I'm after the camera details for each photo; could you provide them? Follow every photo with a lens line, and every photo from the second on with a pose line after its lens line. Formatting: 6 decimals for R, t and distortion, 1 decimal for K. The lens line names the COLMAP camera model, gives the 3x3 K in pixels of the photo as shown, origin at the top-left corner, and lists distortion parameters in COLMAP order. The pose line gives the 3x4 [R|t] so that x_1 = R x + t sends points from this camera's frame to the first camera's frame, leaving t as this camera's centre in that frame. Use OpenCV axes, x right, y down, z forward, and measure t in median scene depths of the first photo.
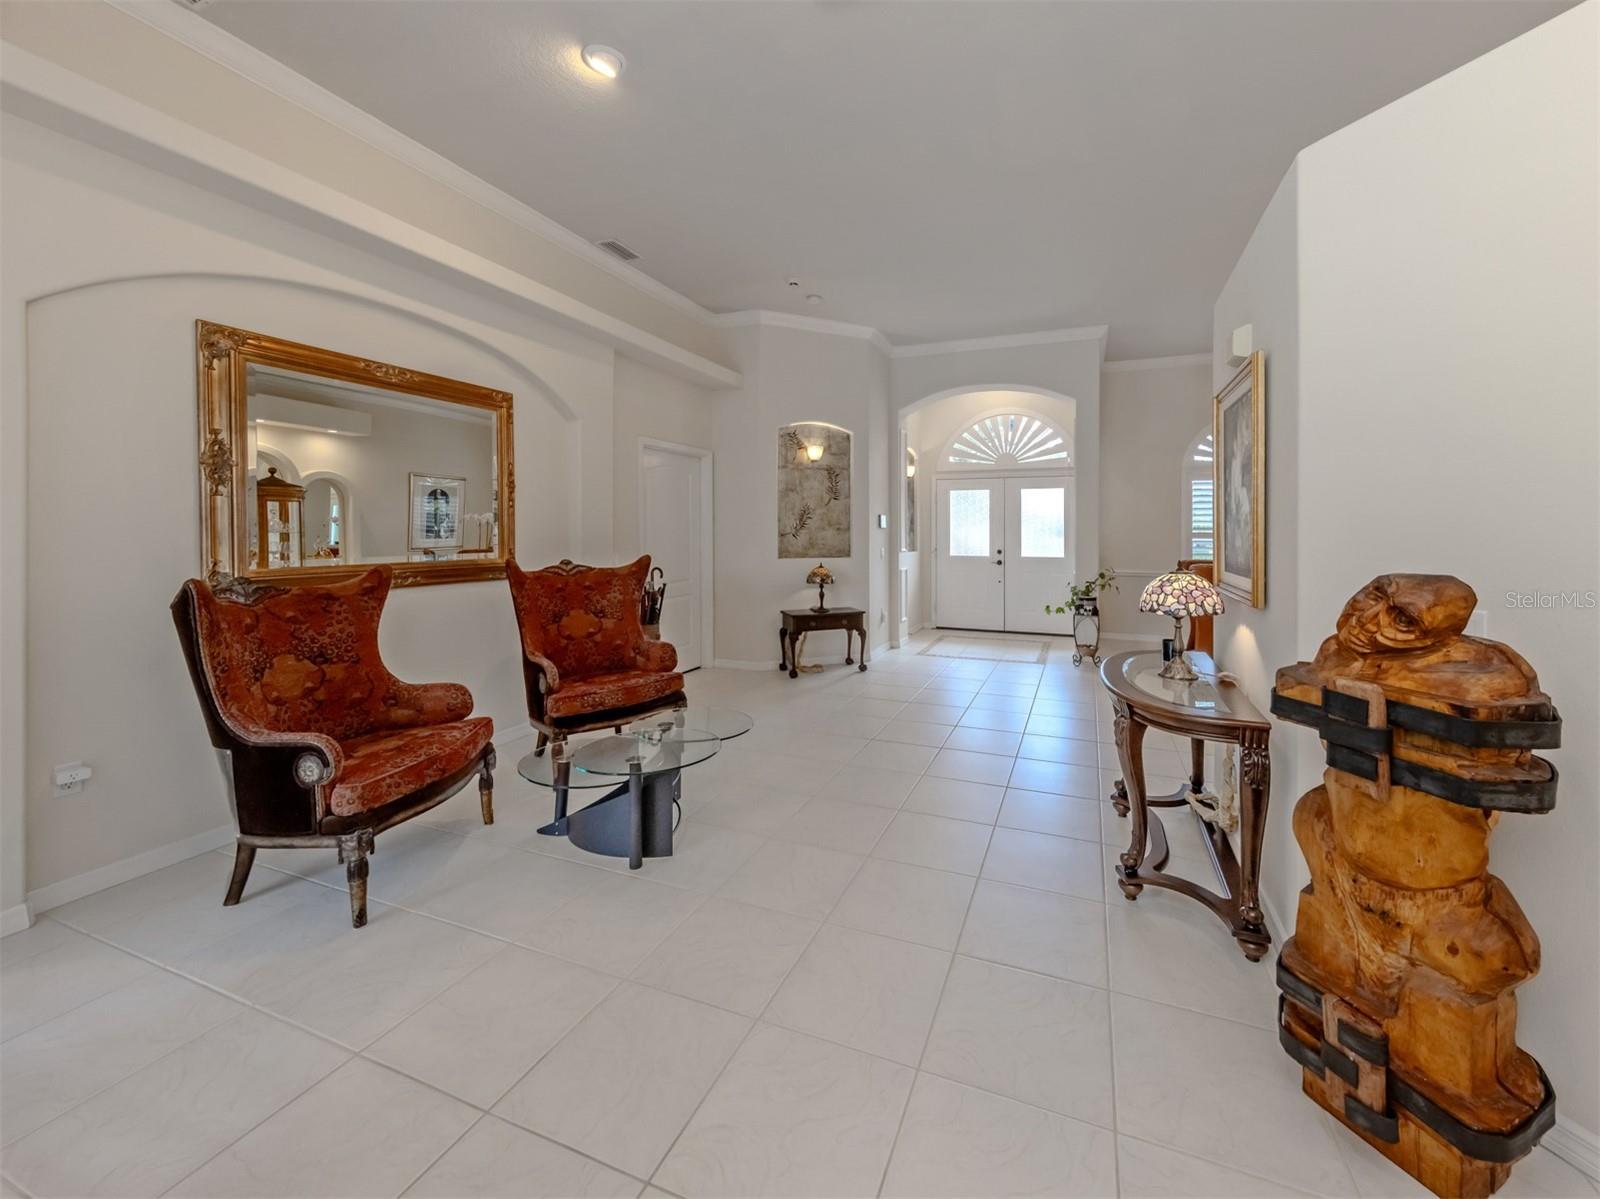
lens RADIAL K [[594.9, 0, 859.8], [0, 594.9, 541.4], [0, 0, 1]] dist [0.002537, -0.001143]
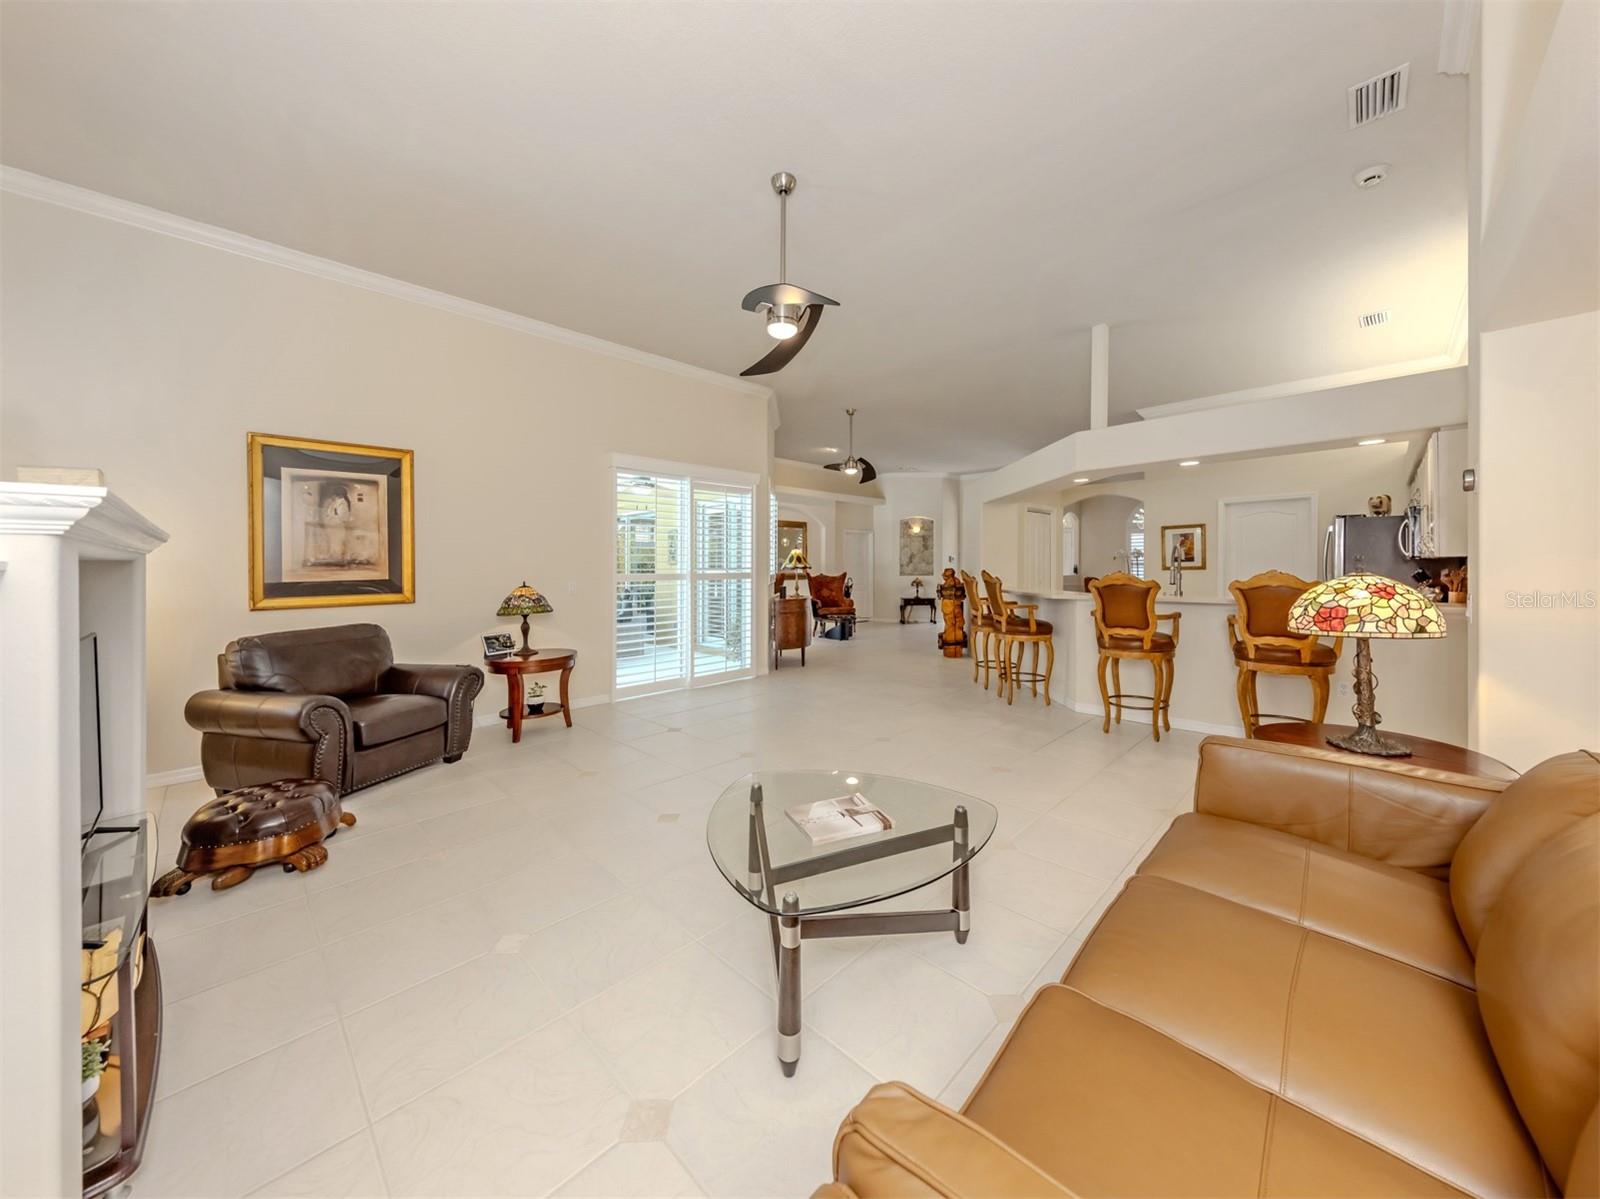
lens RADIAL K [[576.0, 0, 794.3], [0, 576.0, 574.1], [0, 0, 1]] dist [-0.000130, -0.000031]
pose [[0.895935, -0.000663, -0.444184, 0.510843], [-0.000117, 0.999999, -0.001728, 0.027224], [0.444185, 0.001600, 0.895934, -1.252830]]
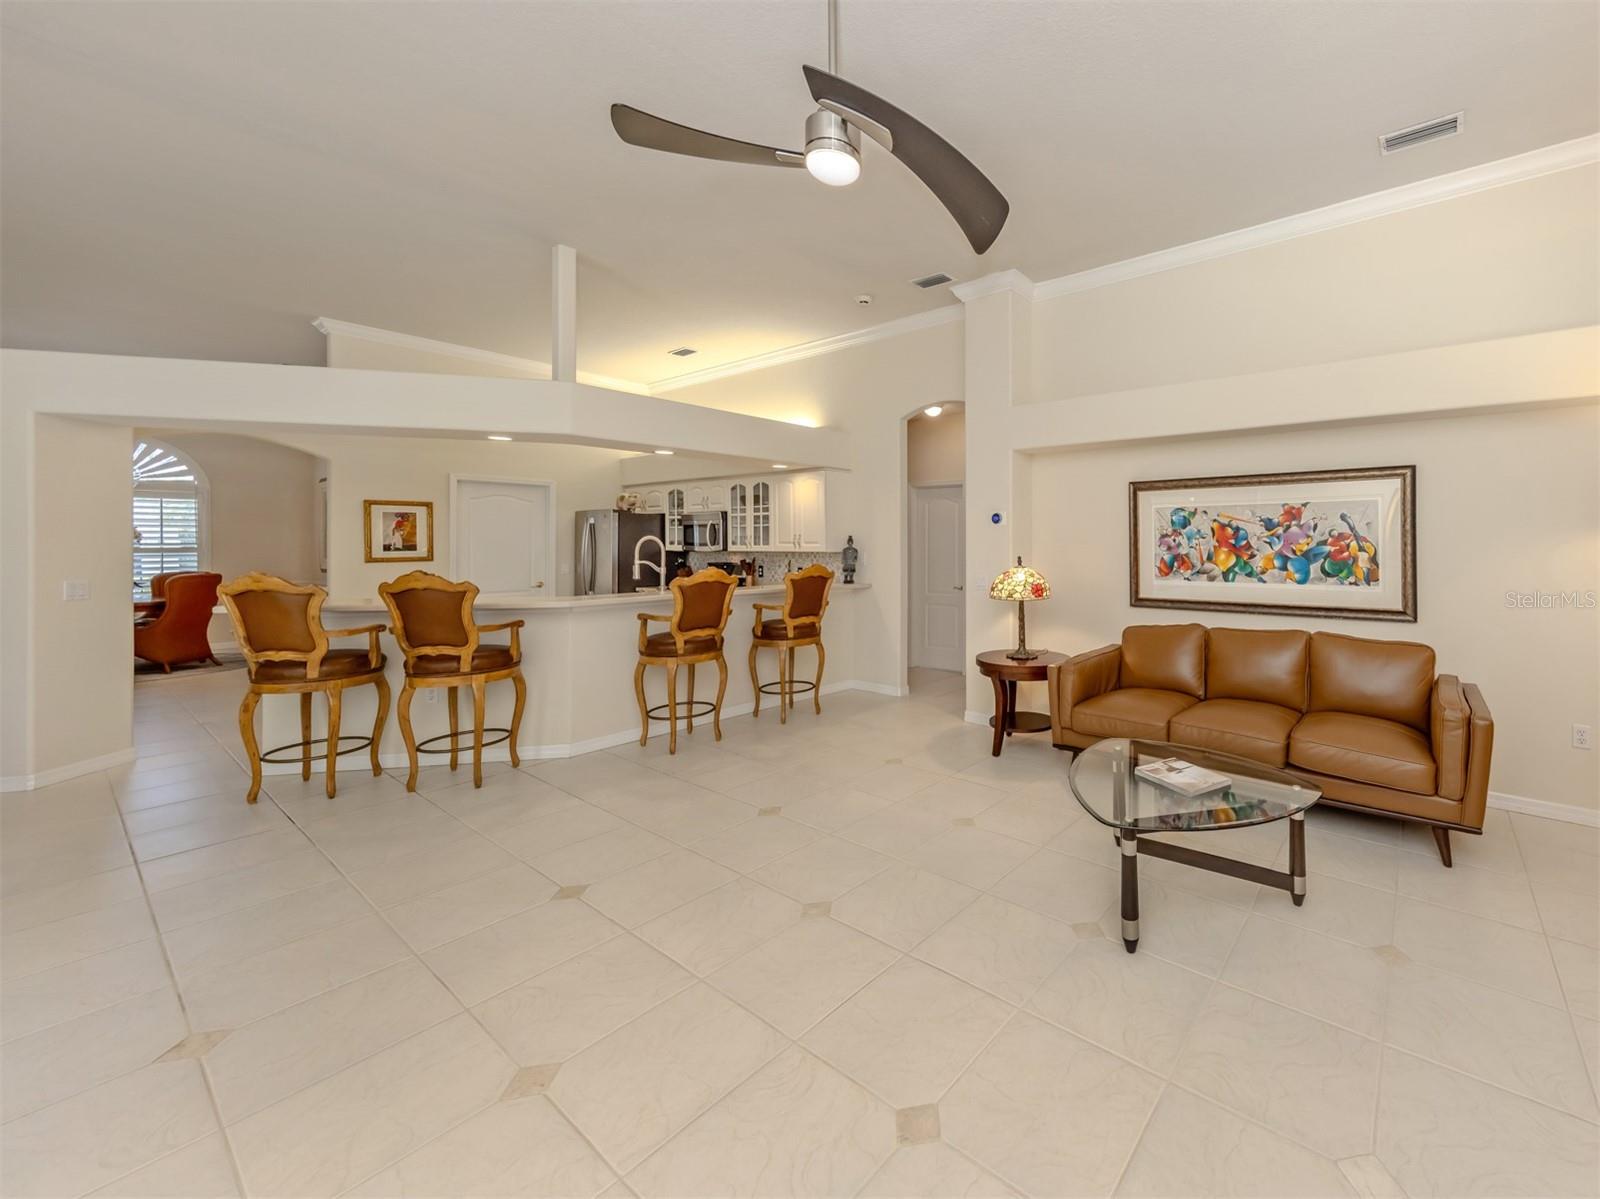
lens RADIAL K [[628.4, 0, 1012.7], [0, 628.4, 547.8], [0, 0, 1]] dist [-0.001256, -0.000331]
pose [[0.230085, -0.002859, 0.973166, -0.064067], [0.012469, 0.999922, -0.000011, 0.004575], [-0.973091, 0.012137, 0.230102, -0.933247]]
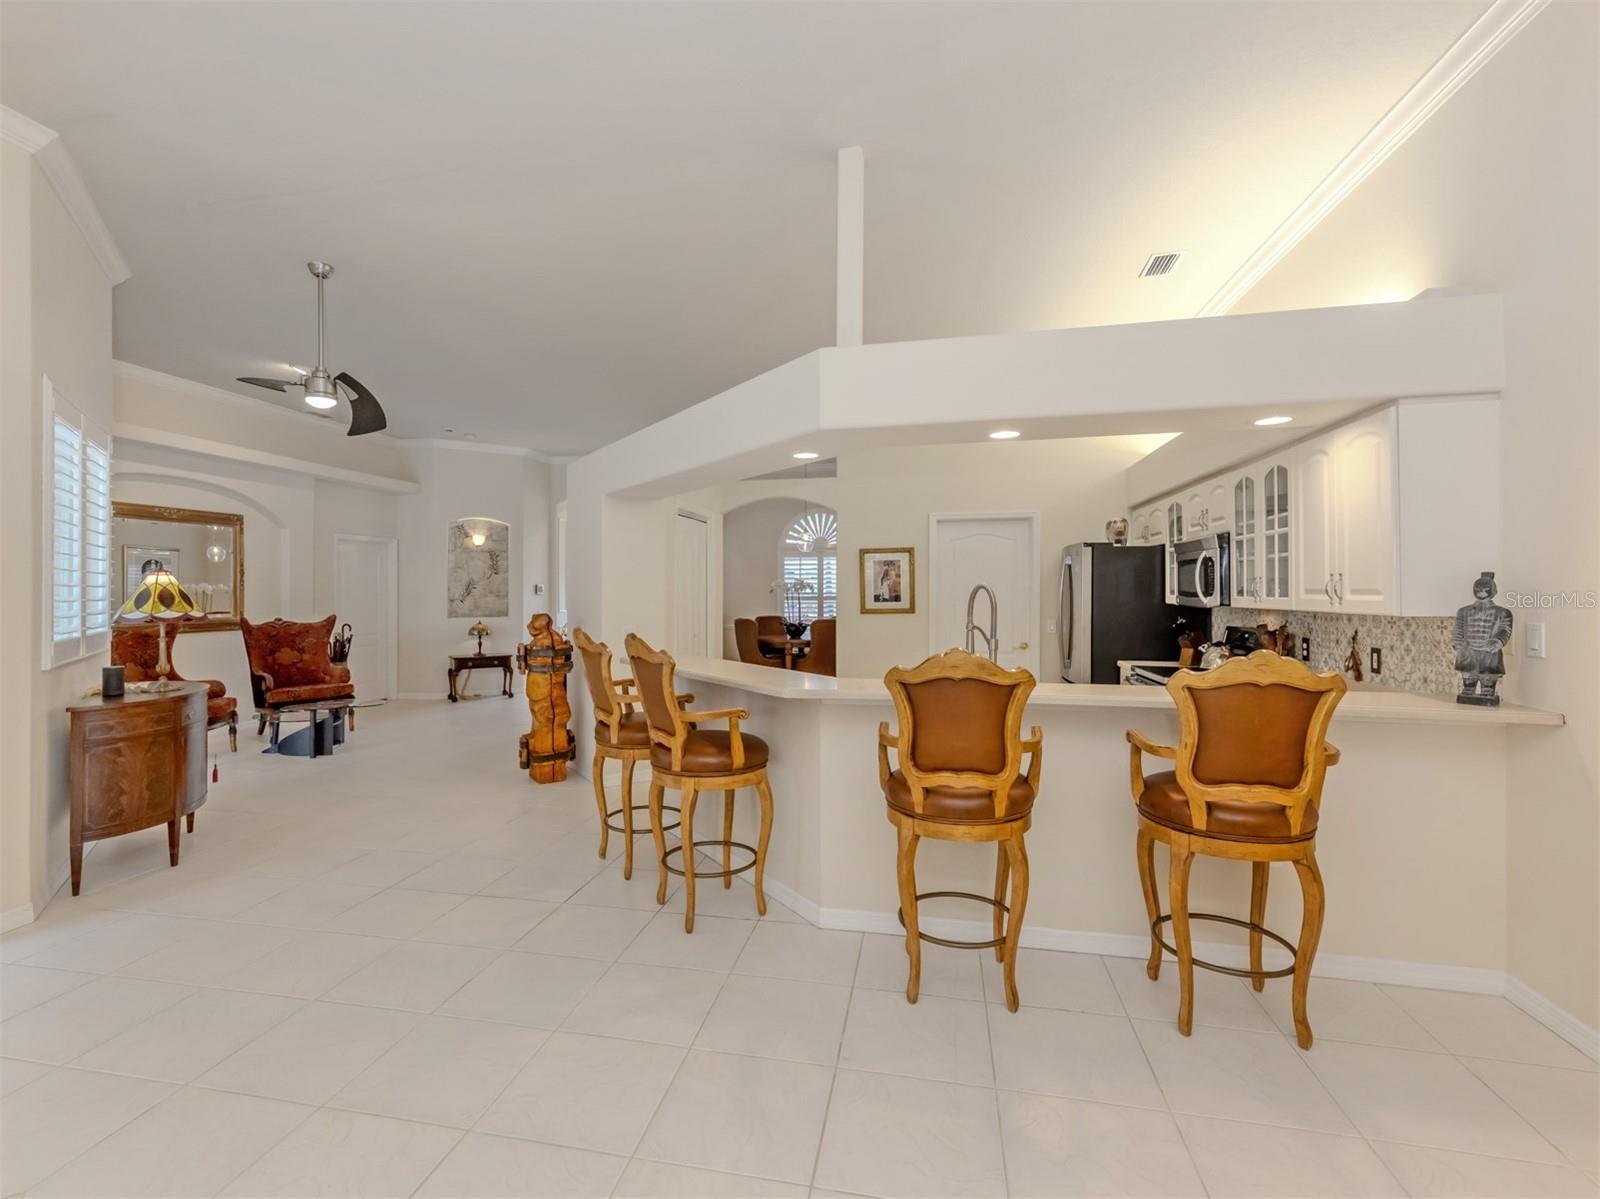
lens RADIAL K [[746.9, 0, 783.4], [0, 746.9, 586.6], [0, 0, 1]] dist [0.016333, -0.000626]
pose [[0.991252, -0.002518, 0.131962, 0.407109], [0.005320, 0.999768, -0.020881, -0.002924], [-0.131878, 0.021400, 0.991035, -0.825471]]
